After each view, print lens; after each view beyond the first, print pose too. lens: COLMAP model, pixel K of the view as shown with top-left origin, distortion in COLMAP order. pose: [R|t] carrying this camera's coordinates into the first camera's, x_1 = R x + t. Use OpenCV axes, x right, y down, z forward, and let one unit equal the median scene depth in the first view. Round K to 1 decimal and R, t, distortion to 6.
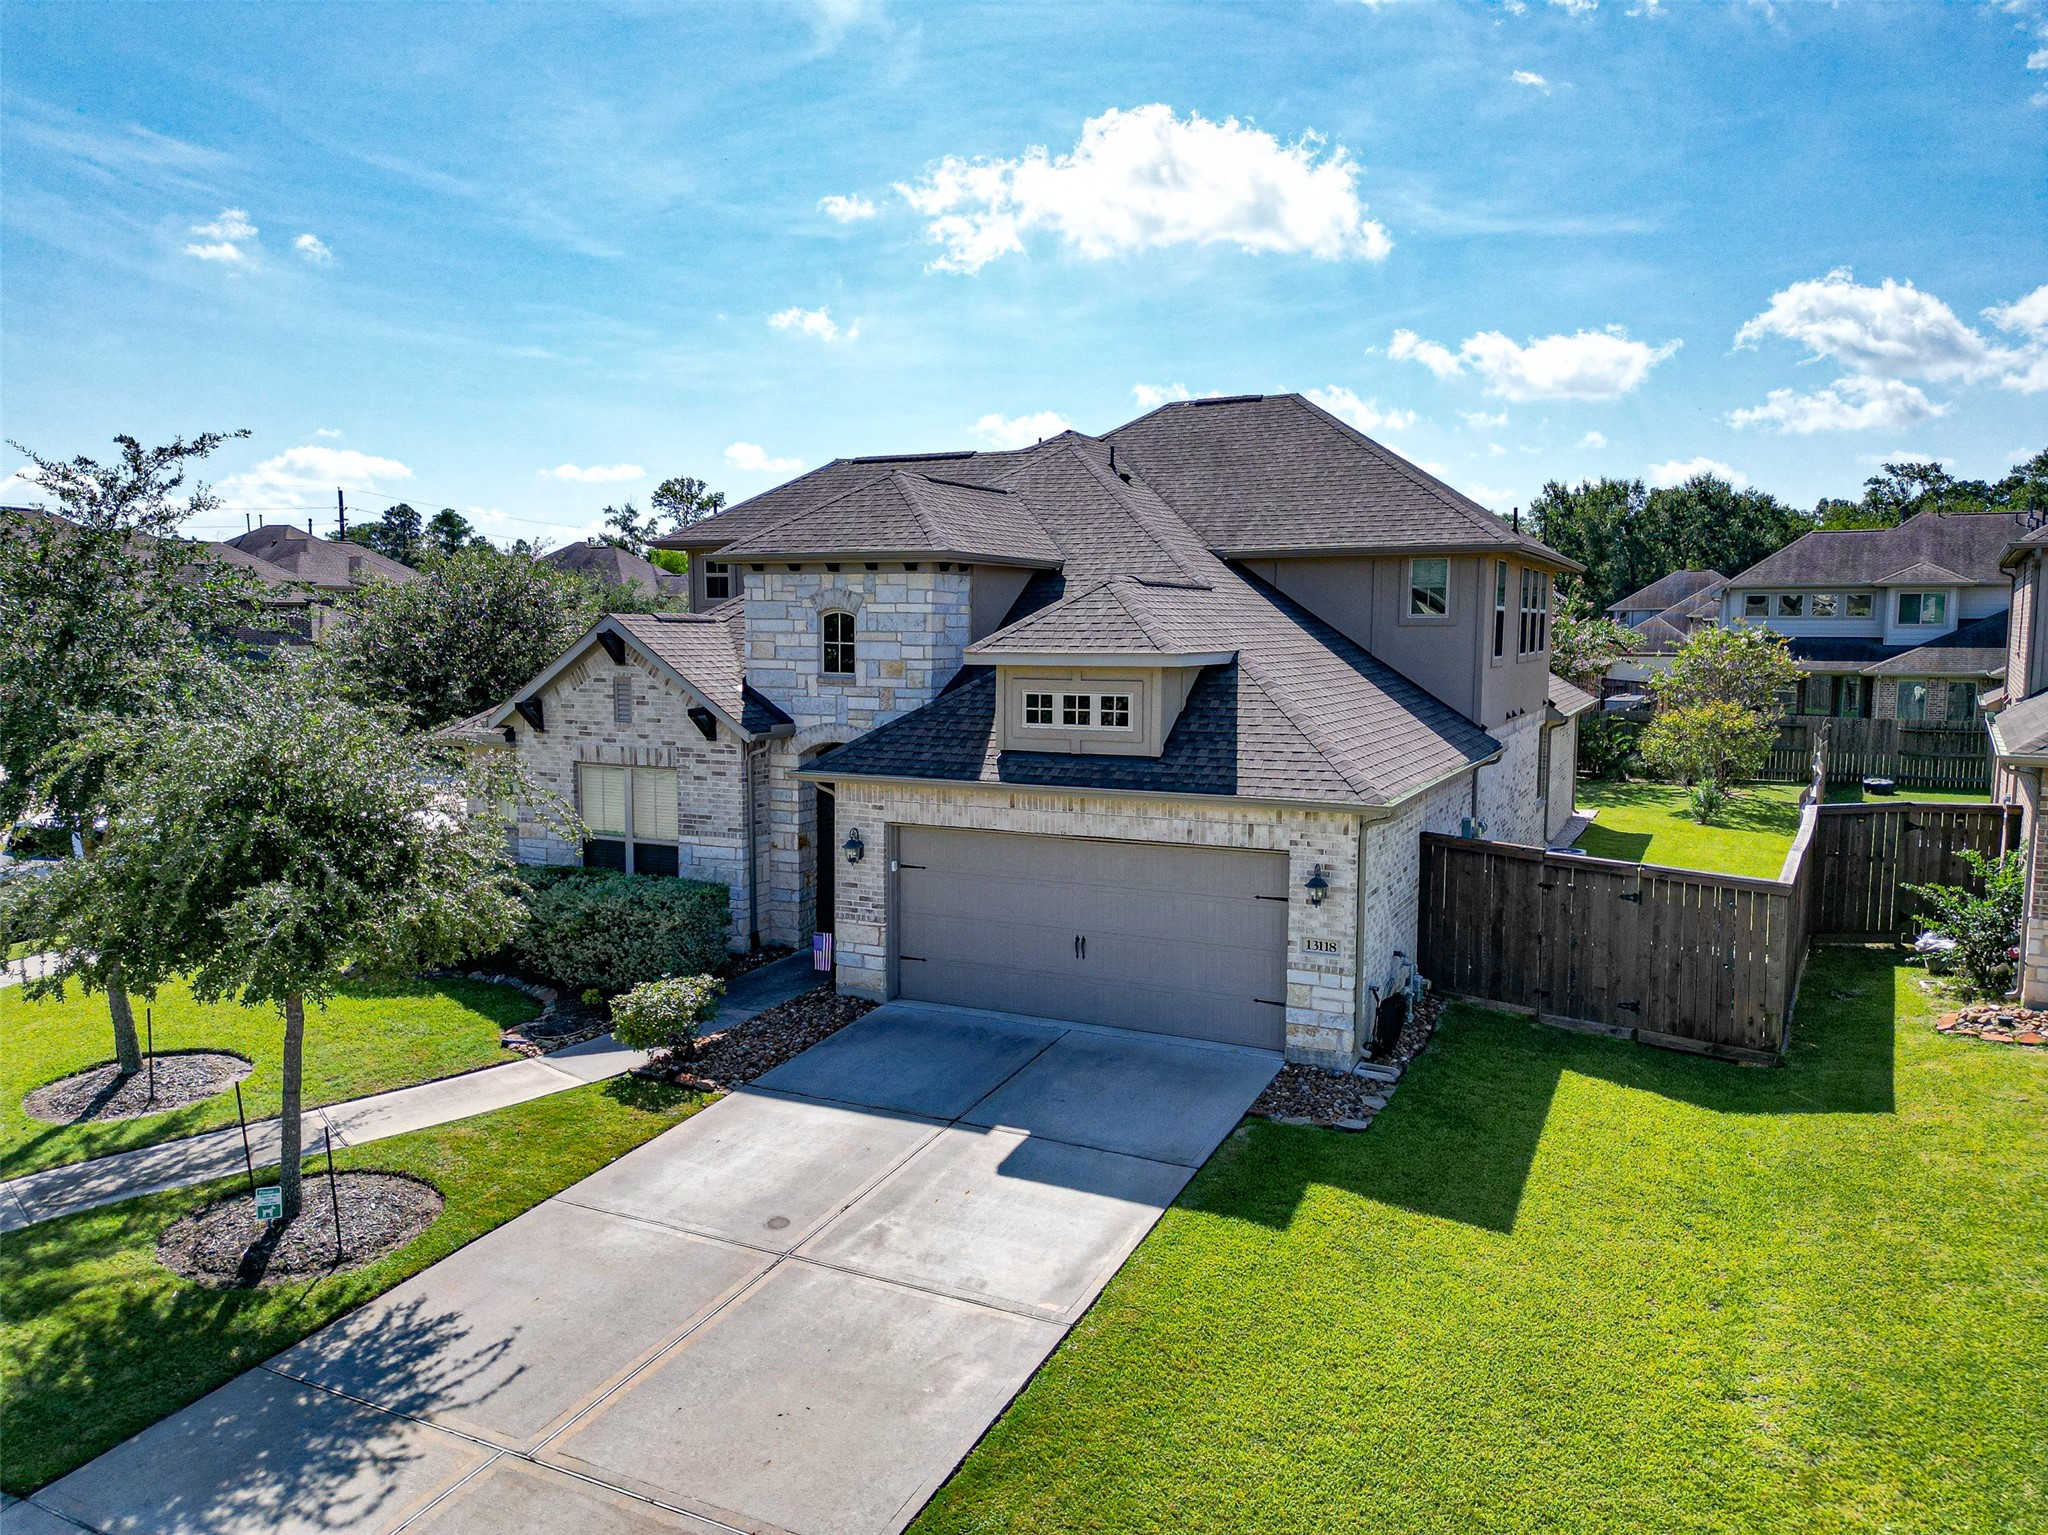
lens RADIAL K [[1436.5, 0, 1024.0], [0, 1436.5, 767.5], [0, 0, 1]] dist [0.085462, -0.078251]
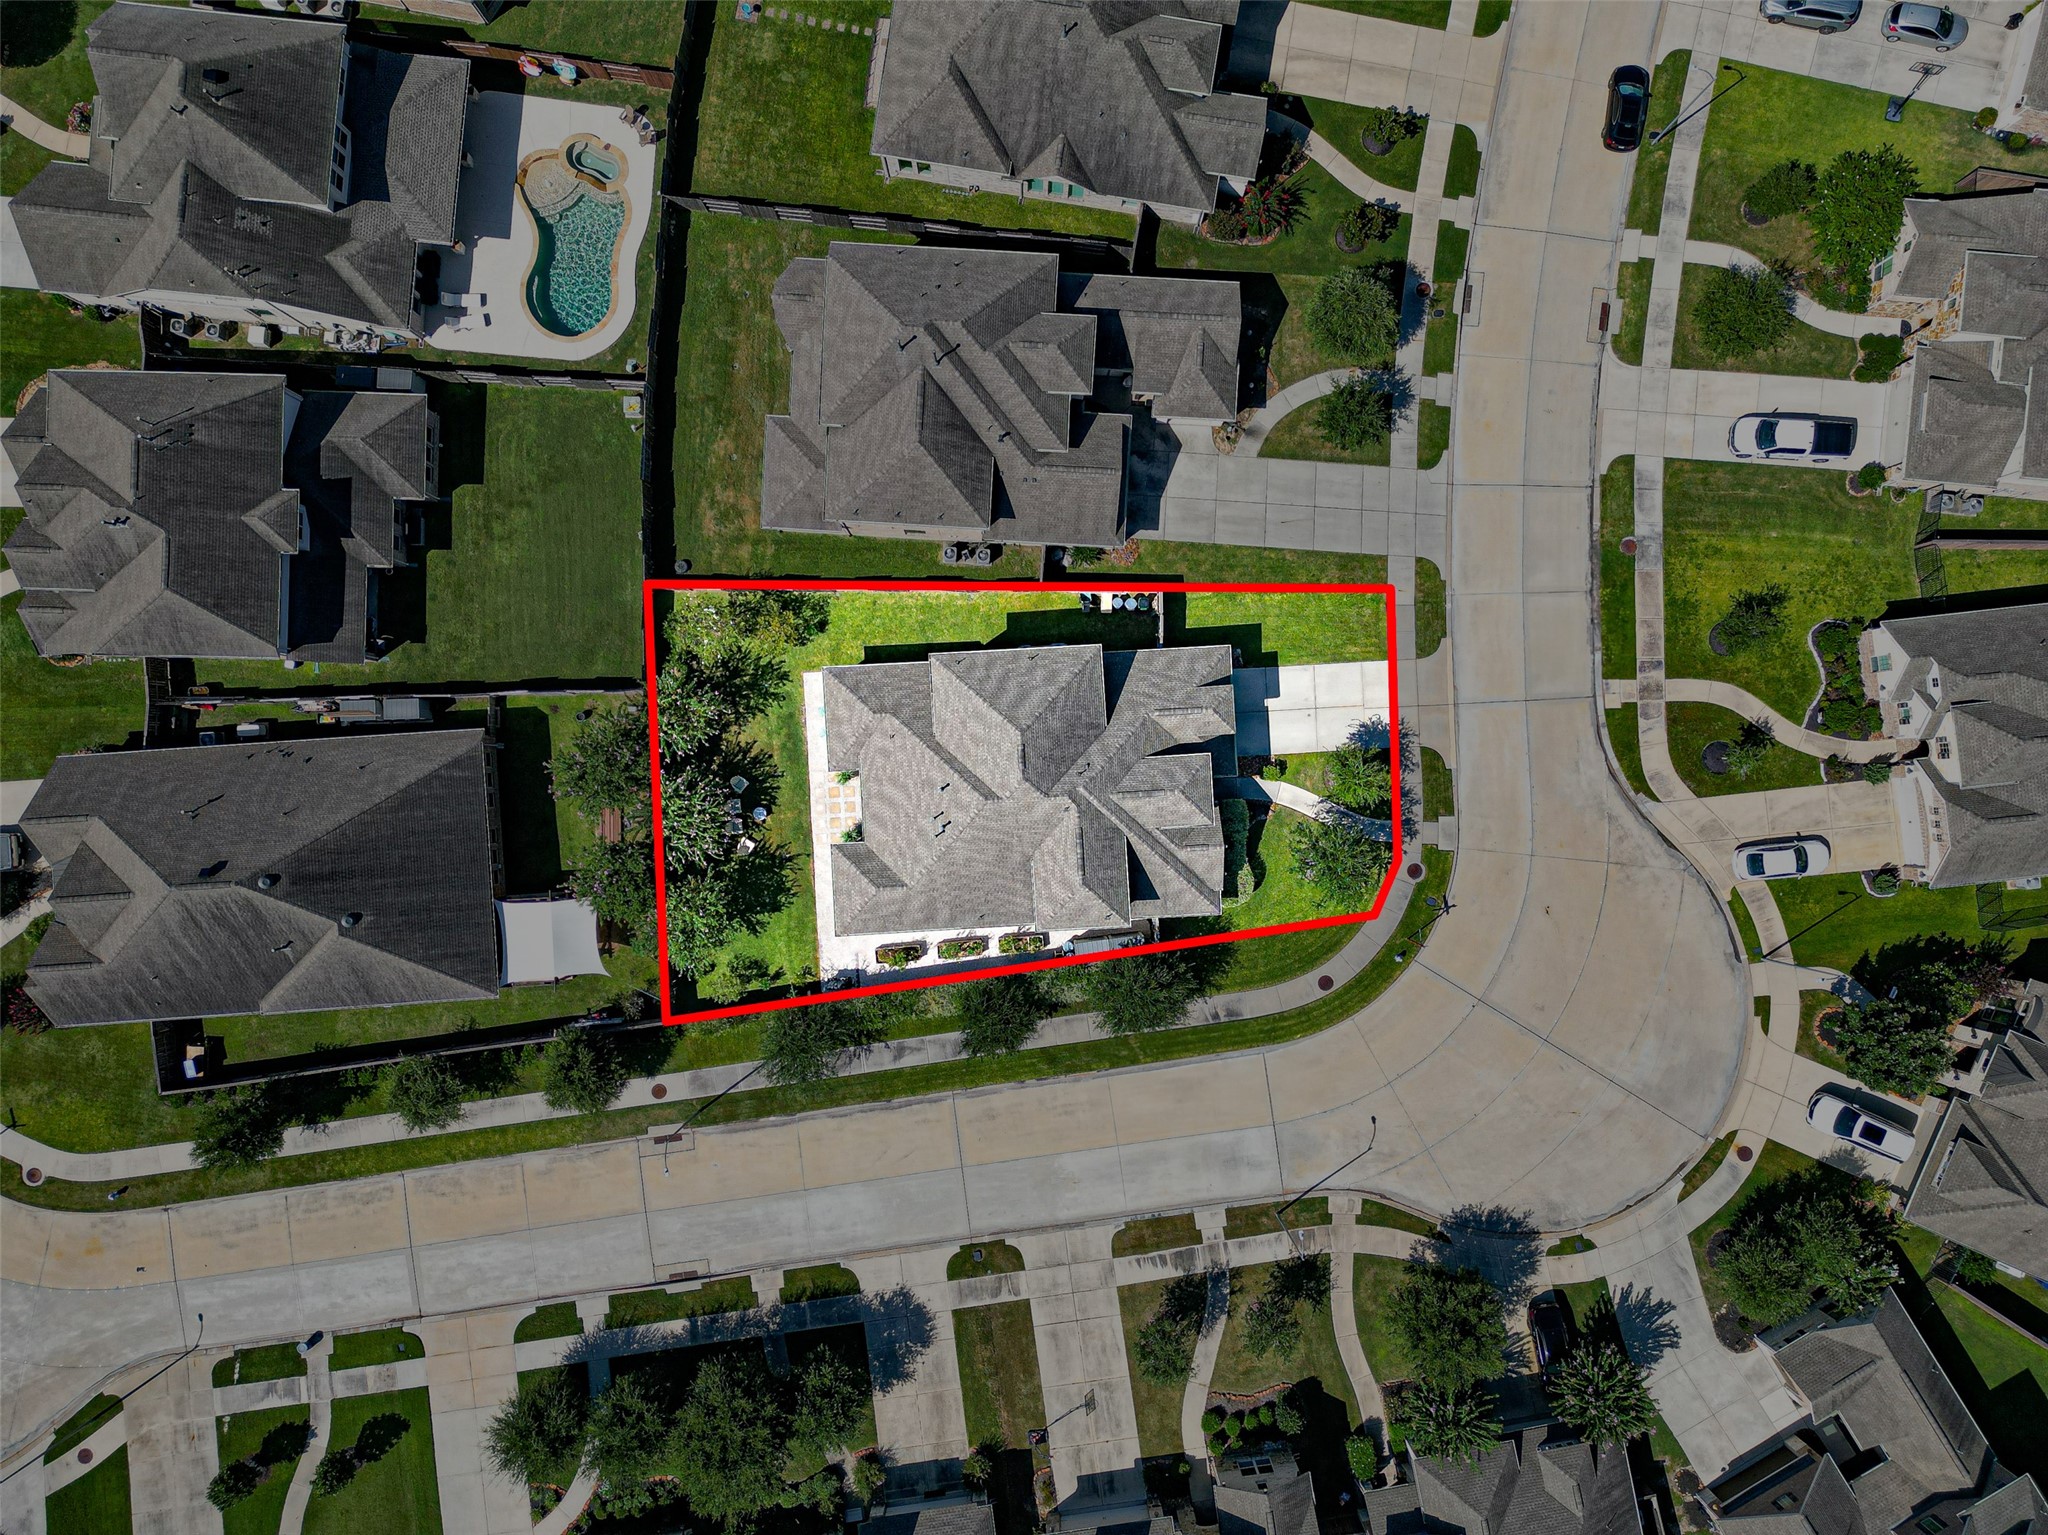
lens RADIAL K [[1451.7, 0, 1027.3], [0, 1451.7, 741.0], [0, 0, 1]] dist [0.083551, -0.089167]
pose [[-0.493521, -0.869726, 0.003746, 0.297536], [0.086745, -0.044936, 0.995217, -5.571036], [-0.865397, 0.491485, 0.097621, 1.286718]]
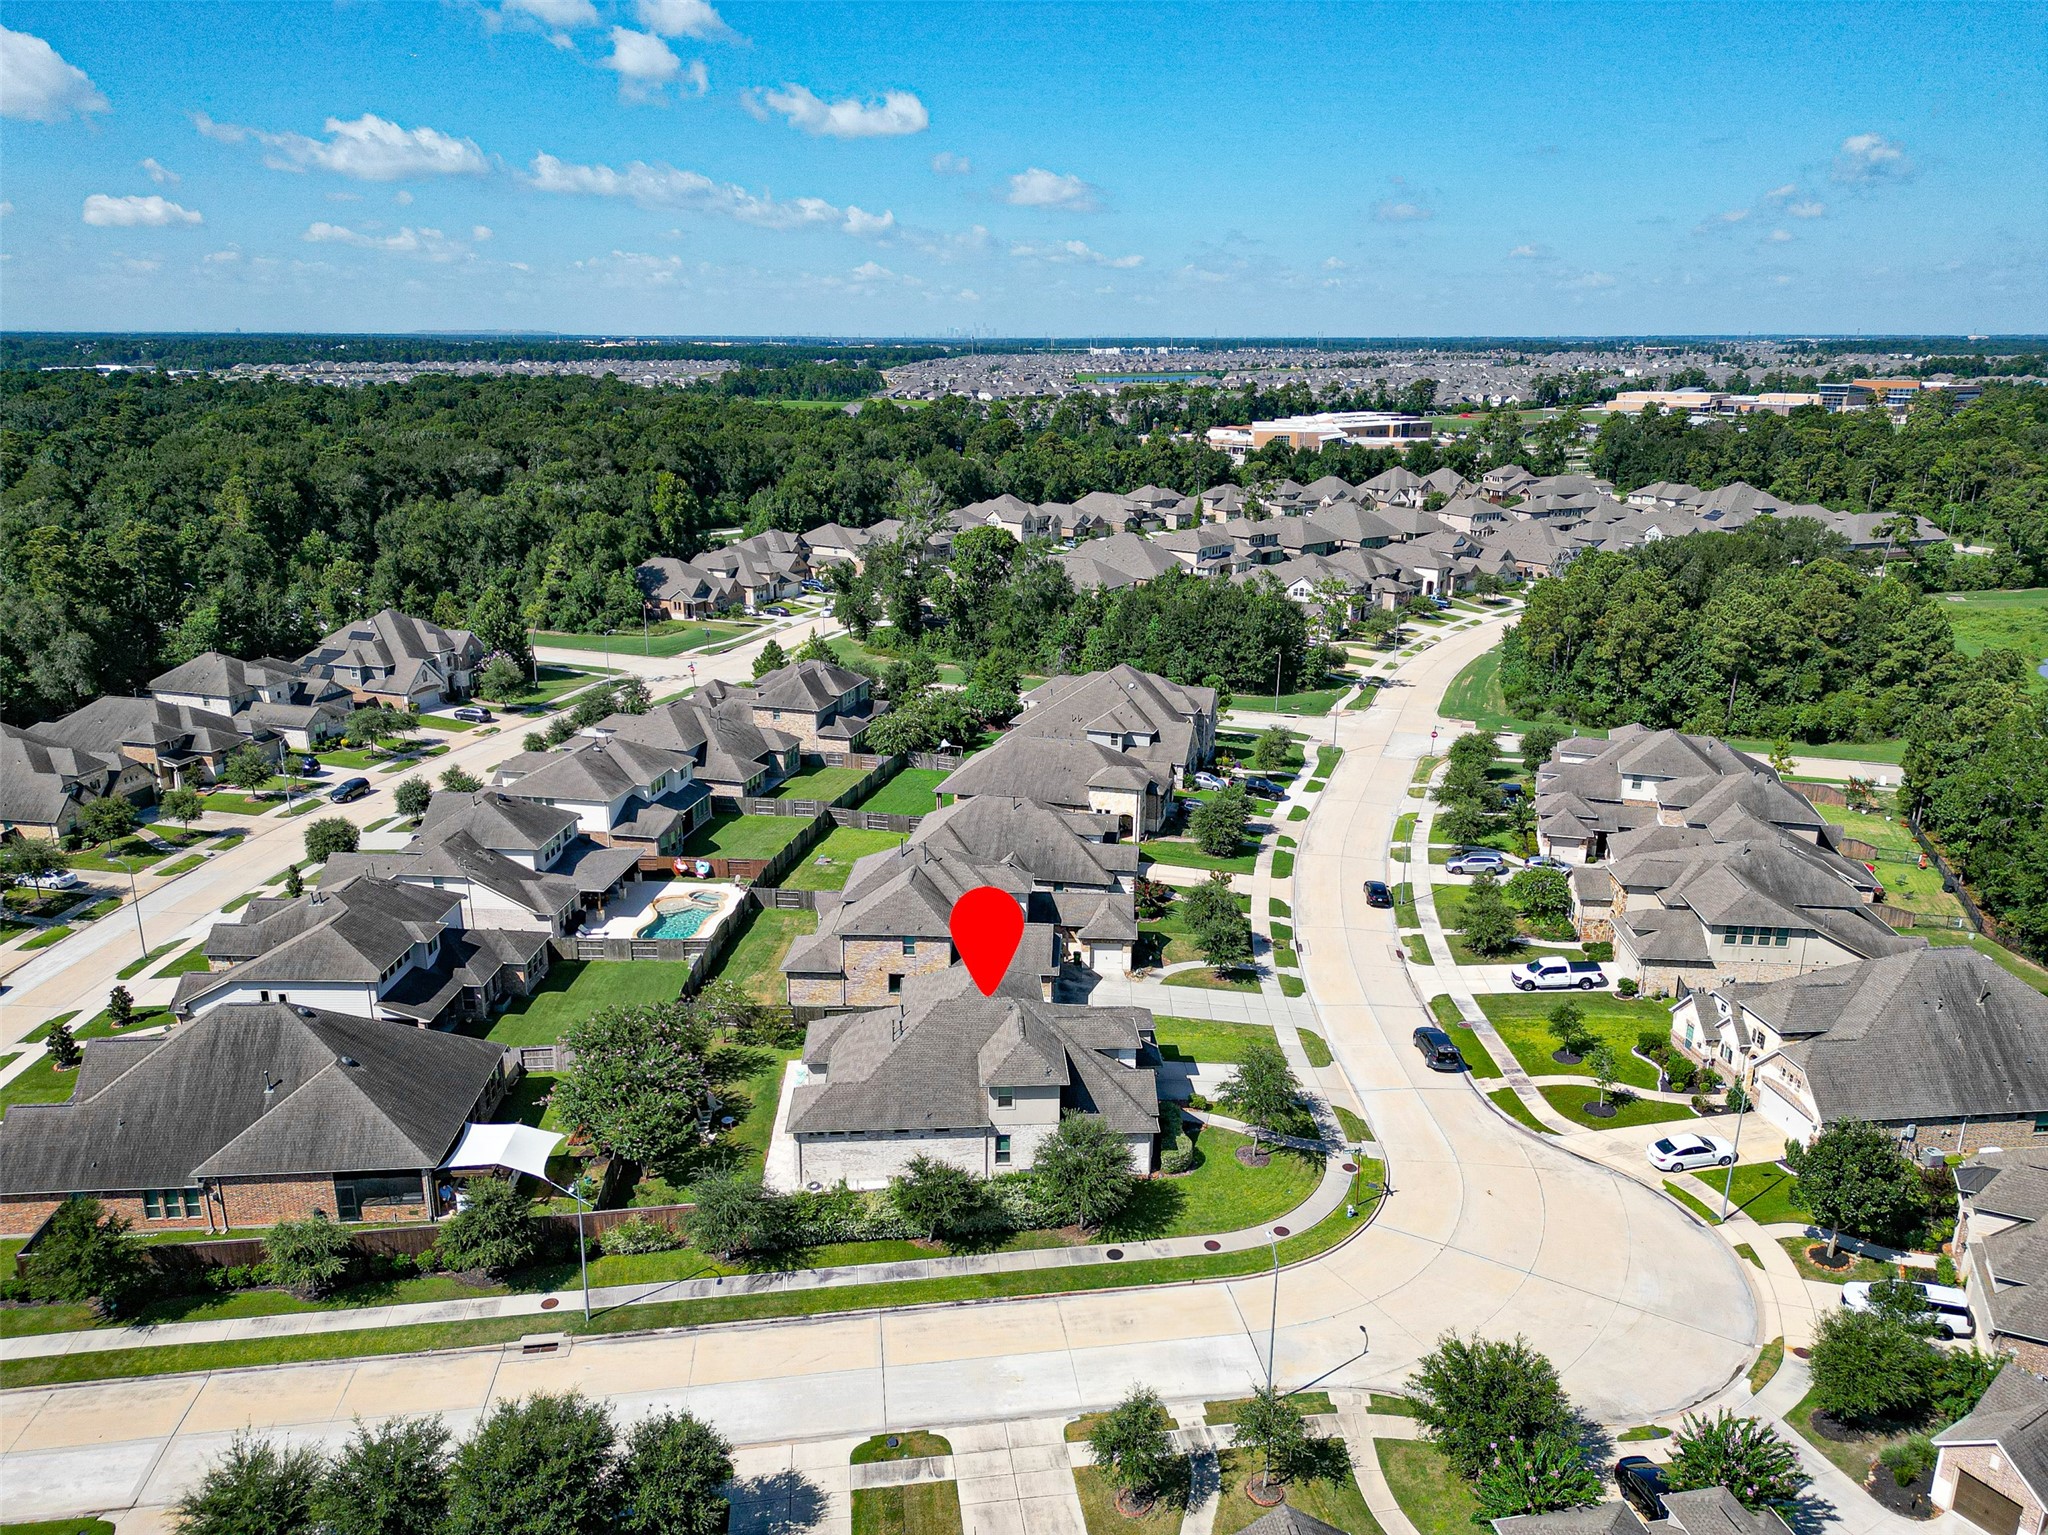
lens RADIAL K [[1451.7, 0, 1027.3], [0, 1451.7, 741.0], [0, 0, 1]] dist [0.083551, -0.089167]
pose [[-0.493267, -0.237979, 0.836692, -4.829903], [0.083519, 0.944450, 0.317866, -3.364190], [-0.865859, 0.226673, -0.445991, 4.190662]]
